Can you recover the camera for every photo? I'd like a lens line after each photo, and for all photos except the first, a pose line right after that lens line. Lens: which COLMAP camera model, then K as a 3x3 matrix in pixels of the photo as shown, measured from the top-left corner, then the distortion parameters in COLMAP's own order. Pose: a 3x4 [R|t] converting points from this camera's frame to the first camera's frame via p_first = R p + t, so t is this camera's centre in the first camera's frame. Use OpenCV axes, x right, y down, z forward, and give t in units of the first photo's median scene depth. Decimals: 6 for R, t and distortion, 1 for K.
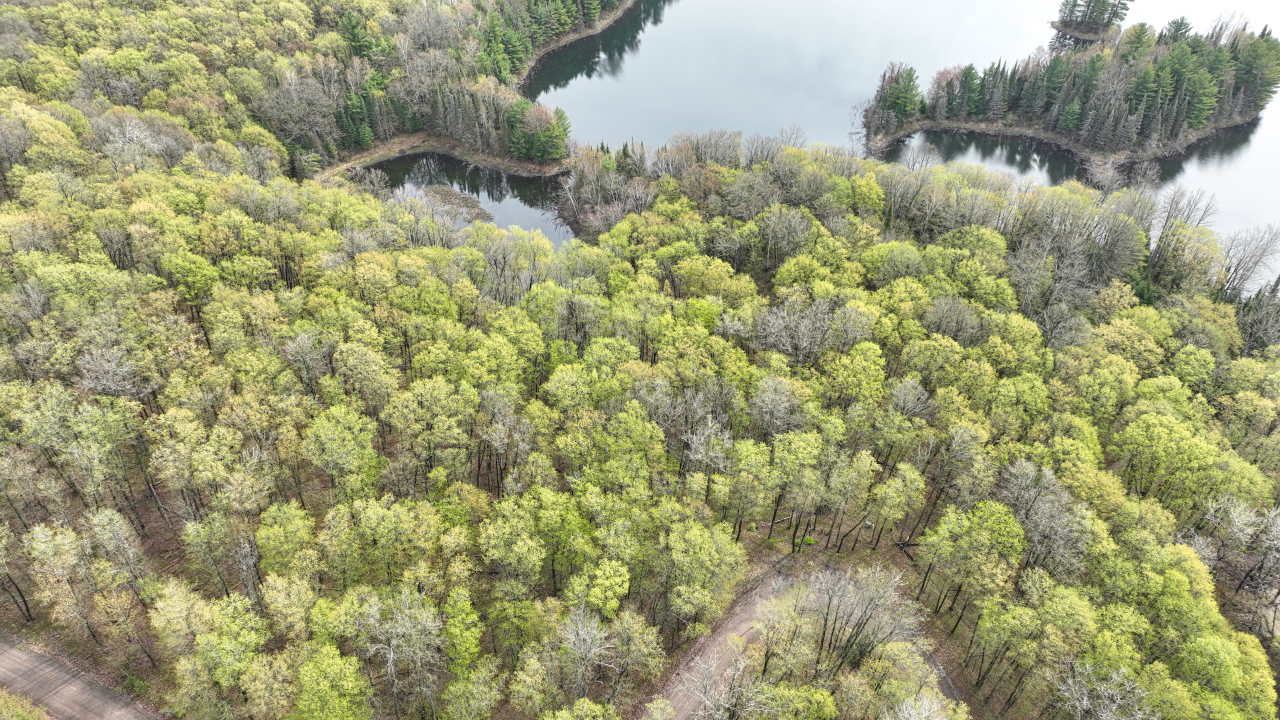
lens RADIAL K [[927.8, 0, 640.0], [0, 927.8, 360.0], [0, 0, 1]] dist [-0.002503, 0.015290]
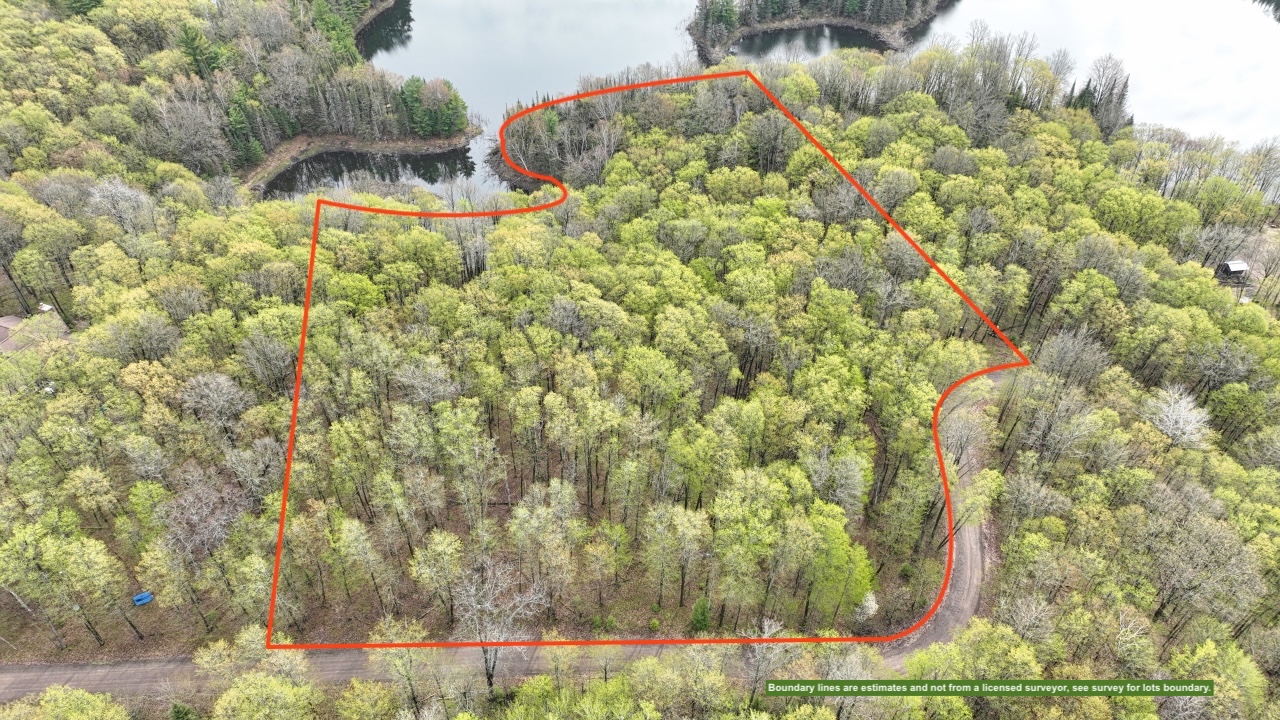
lens RADIAL K [[927.8, 0, 640.0], [0, 927.8, 360.0], [0, 0, 1]] dist [-0.002503, 0.015290]
pose [[0.891512, -0.303911, 0.335924, -0.335441], [0.285496, 0.952696, 0.104225, -0.023974], [-0.351709, 0.002987, 0.936105, -0.027245]]
